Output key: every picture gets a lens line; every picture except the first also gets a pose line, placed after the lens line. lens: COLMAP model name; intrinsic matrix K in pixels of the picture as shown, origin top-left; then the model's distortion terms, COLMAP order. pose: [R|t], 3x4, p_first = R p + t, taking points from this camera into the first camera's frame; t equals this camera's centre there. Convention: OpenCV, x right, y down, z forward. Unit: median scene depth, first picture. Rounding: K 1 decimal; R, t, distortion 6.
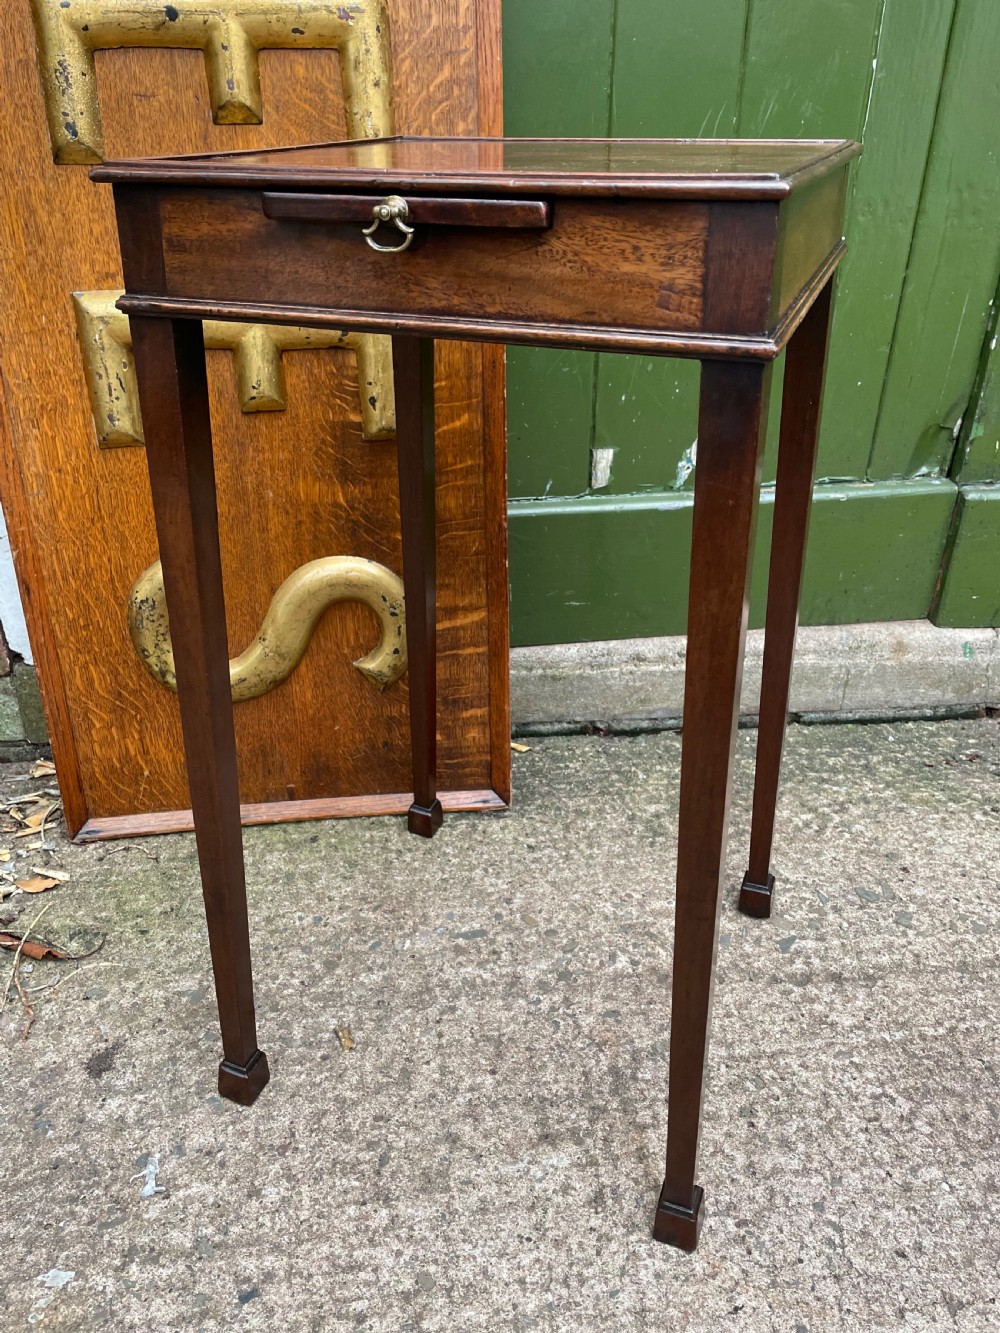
lens RADIAL K [[1009.1, 0, 500.2], [0, 1009.1, 684.5], [0, 0, 1]] dist [0.078495, -0.116304]
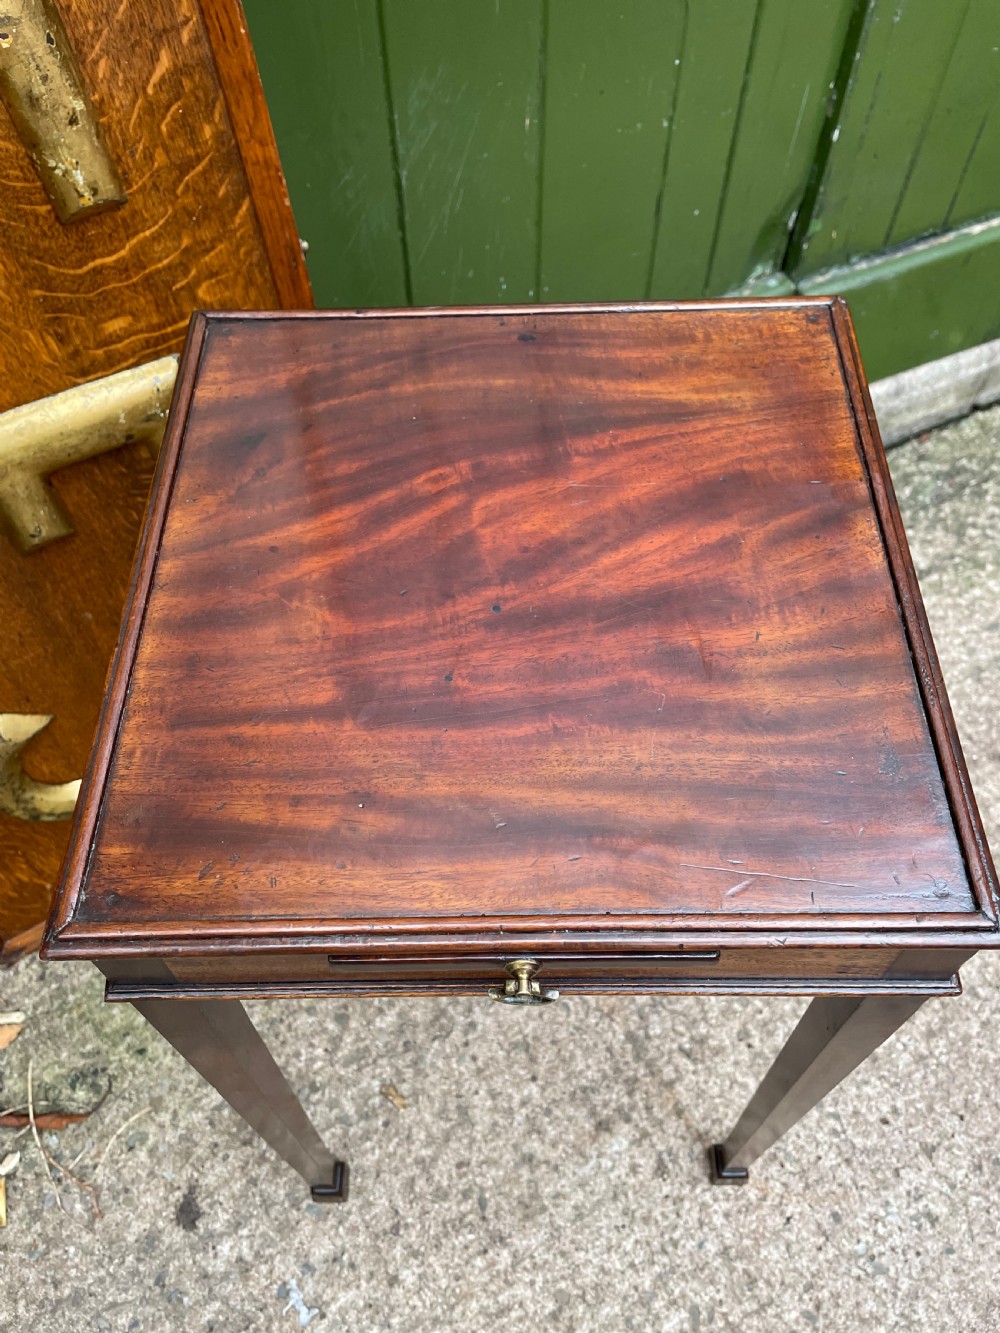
lens RADIAL K [[1009.1, 0, 508.3], [0, 1009.1, 677.2], [0, 0, 1]] dist [0.078495, -0.116304]
pose [[0.928105, -0.322292, 0.186413, -0.094817], [0.194721, 0.846920, 0.494783, -0.532247], [-0.317341, -0.422912, 0.848787, 0.215285]]
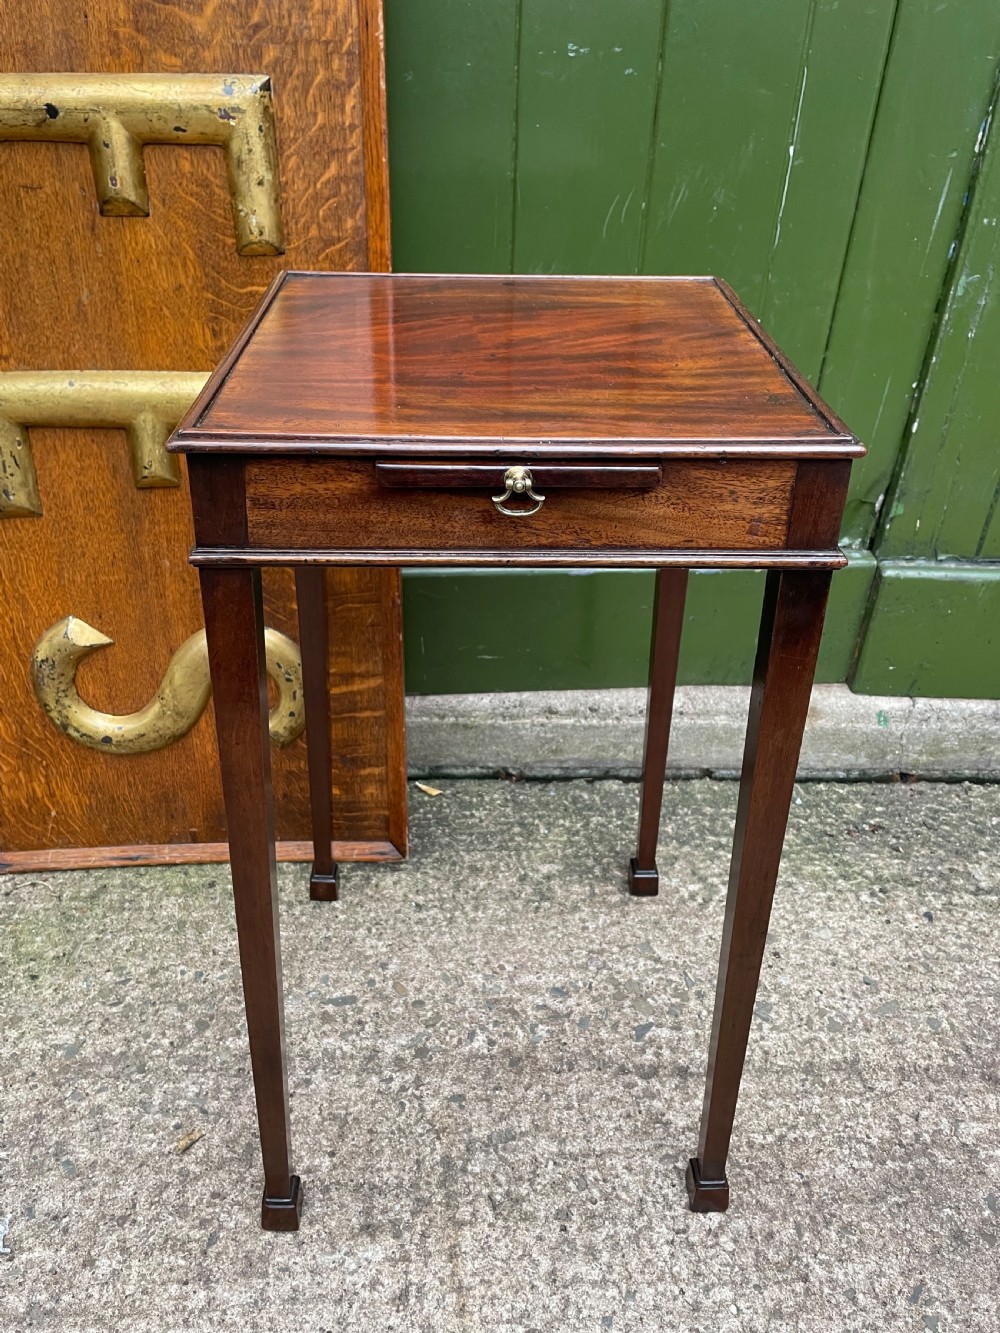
lens RADIAL K [[1009.1, 0, 494.1], [0, 1009.1, 665.5], [0, 0, 1]] dist [0.078495, -0.116304]
pose [[0.997732, 0.052909, -0.041621, 0.165809], [-0.049998, 0.996424, 0.068113, -0.190107], [0.045076, -0.065877, 0.996809, -0.012548]]
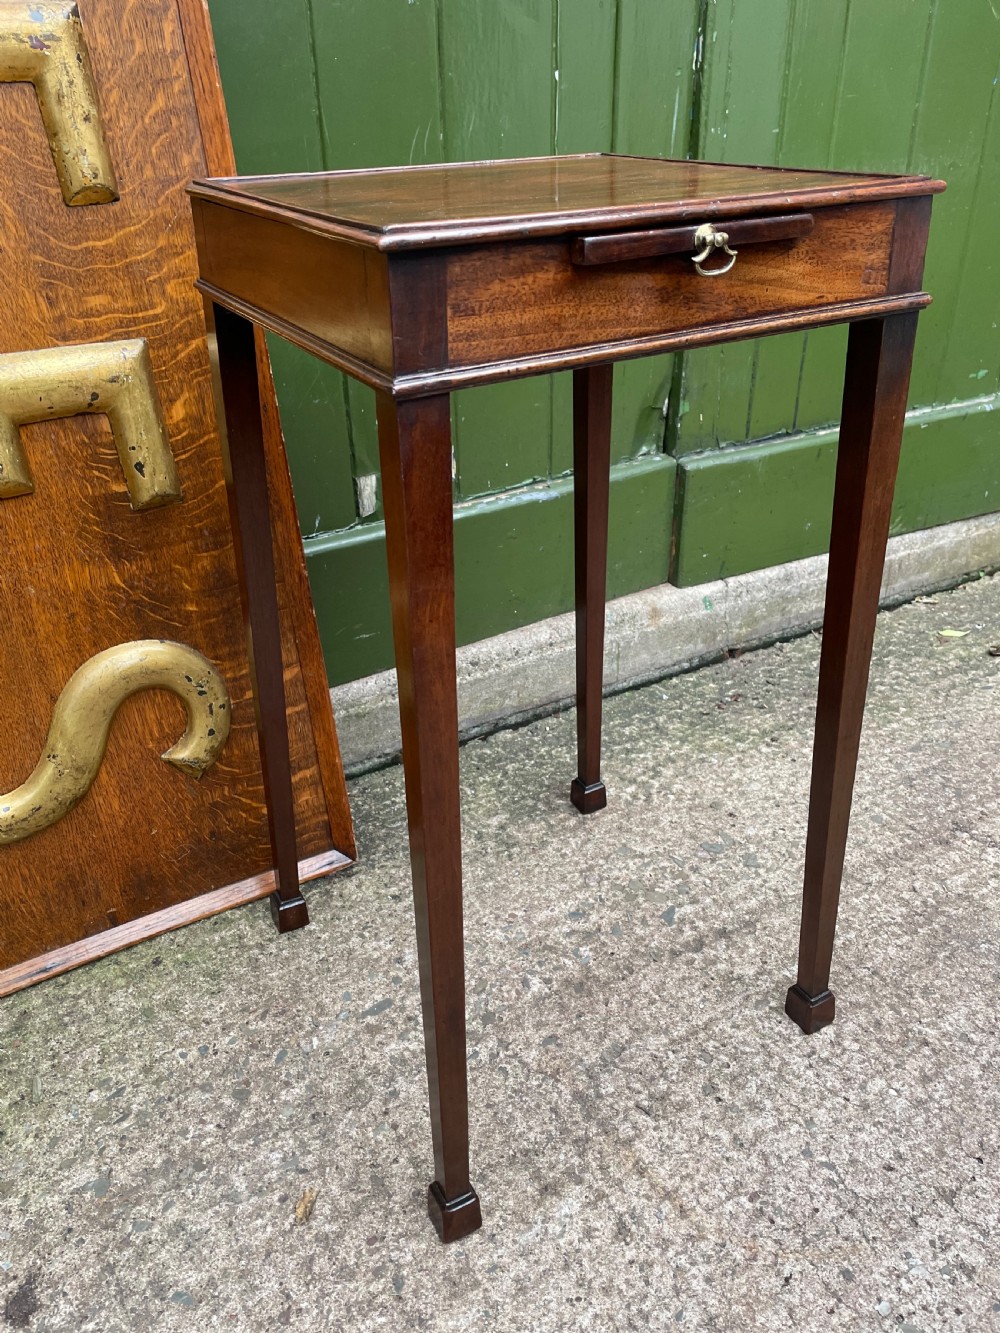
lens RADIAL K [[1009.1, 0, 496.5], [0, 1009.1, 671.1], [0, 0, 1]] dist [0.078495, -0.116304]
pose [[0.916213, -0.220044, 0.334864, -0.188987], [0.221647, 0.974536, 0.033940, -0.070482], [-0.333806, 0.043126, 0.941655, 0.068729]]
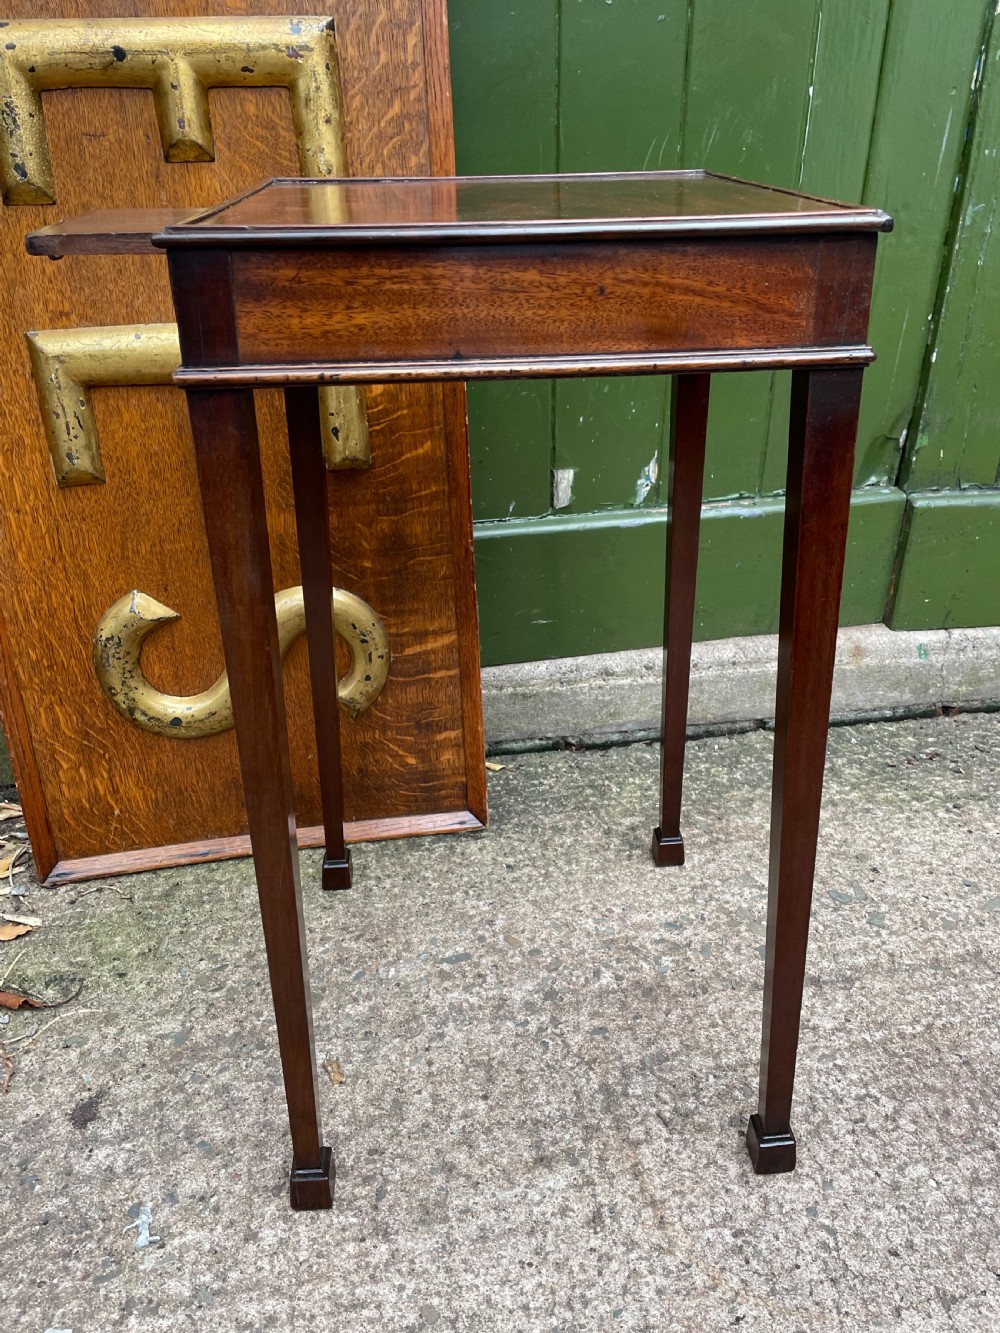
lens RADIAL K [[1009.1, 0, 513.2], [0, 1009.1, 677.5], [0, 0, 1]] dist [0.078495, -0.116304]
pose [[0.997743, -0.041710, 0.052619, -0.013907], [0.042468, 0.999008, -0.013367, -0.016223], [-0.052009, 0.015571, 0.998525, -0.008452]]
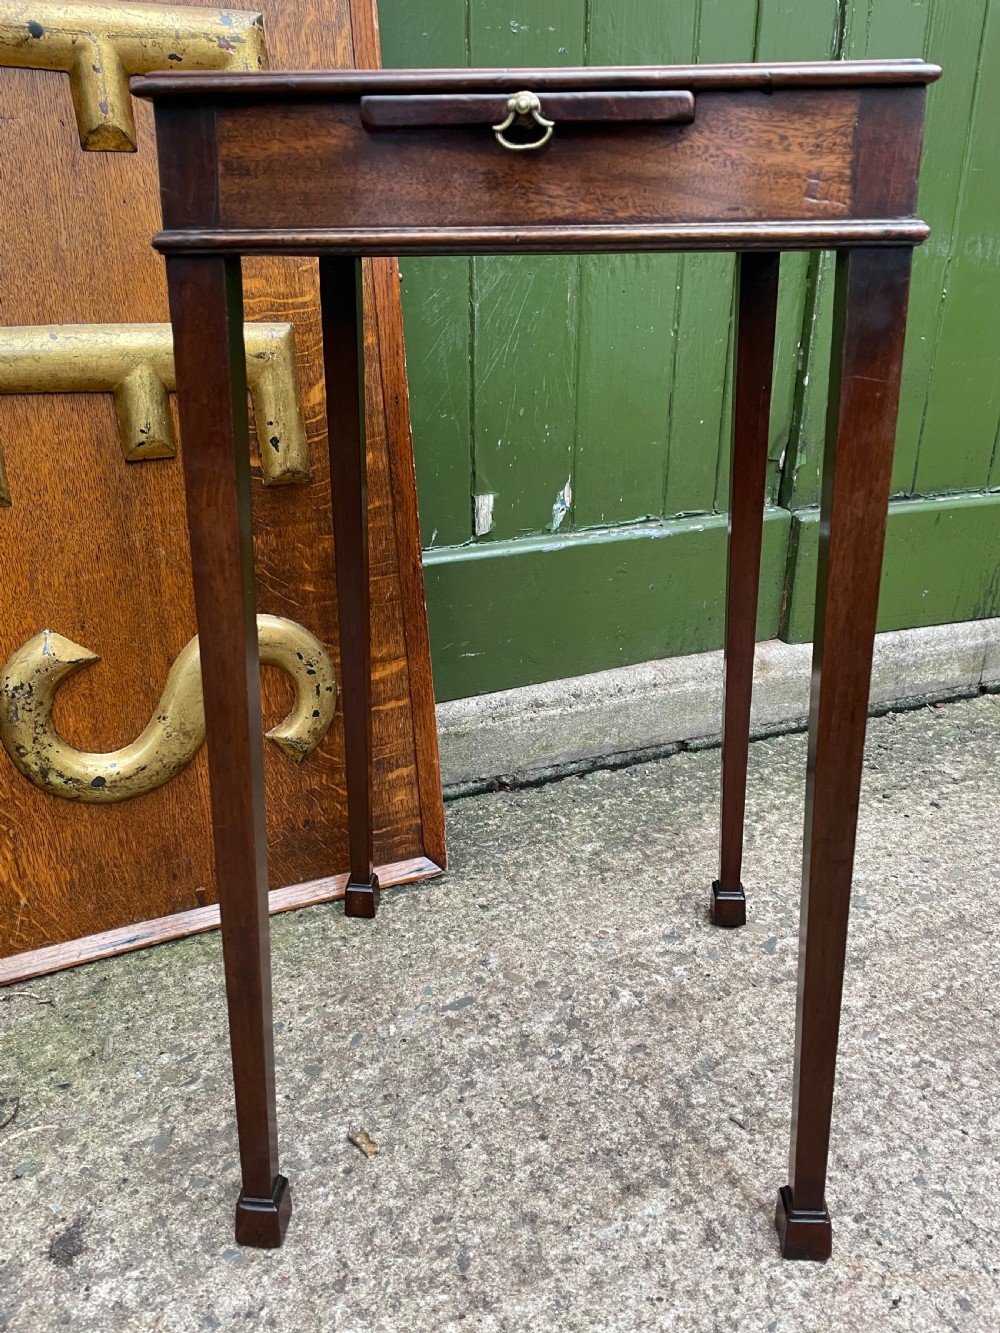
lens RADIAL K [[1009.1, 0, 510.3], [0, 1009.1, 681.6], [0, 0, 1]] dist [0.078495, -0.116304]
pose [[0.951924, -0.117890, 0.282741, -0.223435], [0.154569, 0.981719, -0.111065, 0.078972], [-0.264478, 0.149428, 0.952745, 0.093228]]
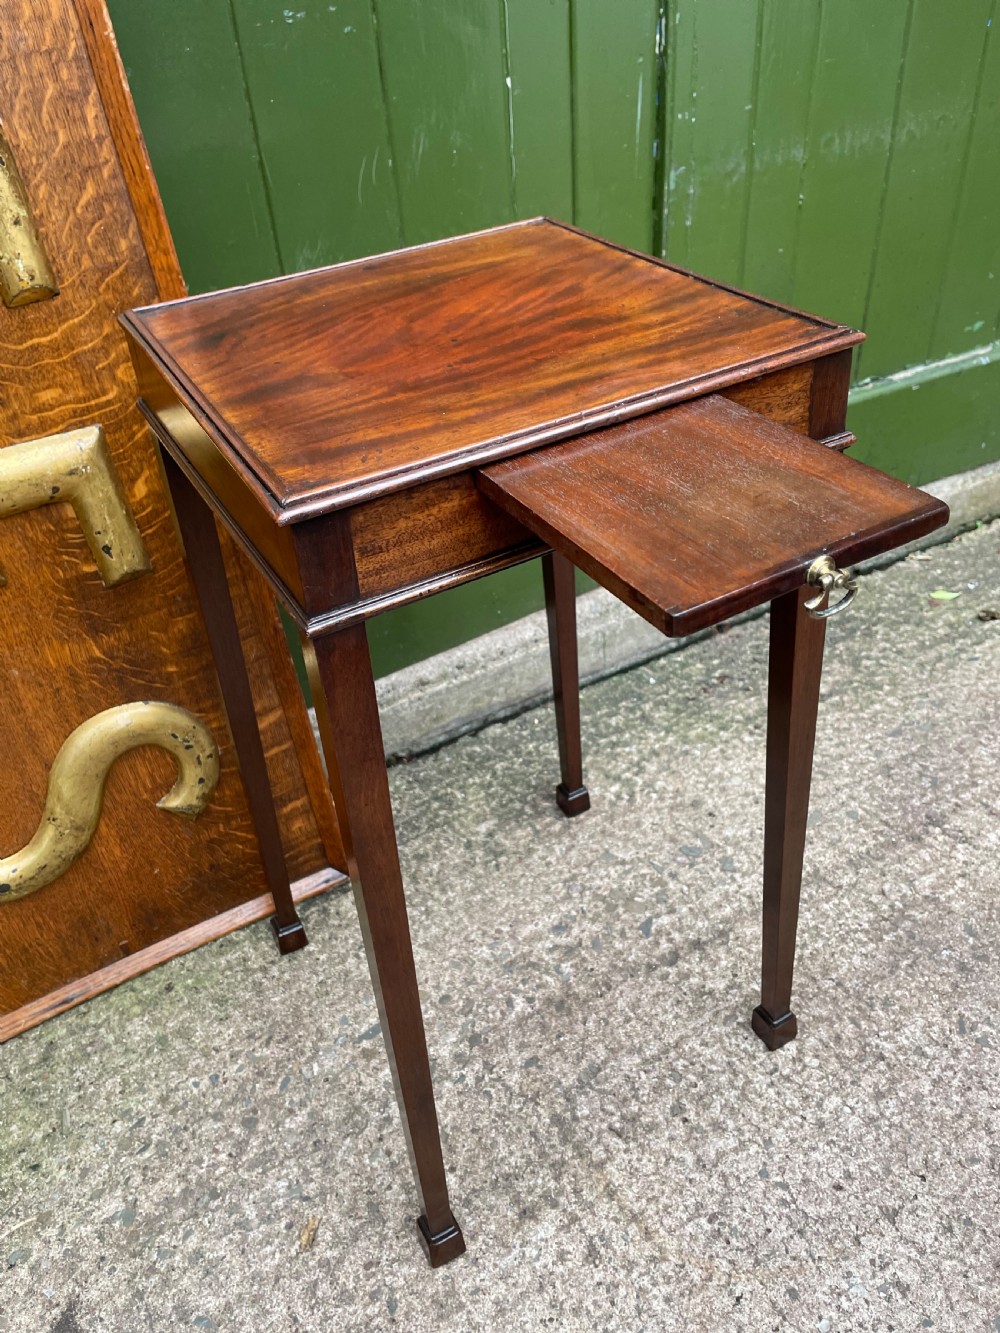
lens RADIAL K [[1009.1, 0, 494.5], [0, 1009.1, 670.0], [0, 0, 1]] dist [0.078495, -0.116304]
pose [[0.914971, -0.296473, 0.273736, -0.095798], [0.263170, 0.952676, 0.152153, -0.239076], [-0.305890, -0.067176, 0.949694, 0.023129]]
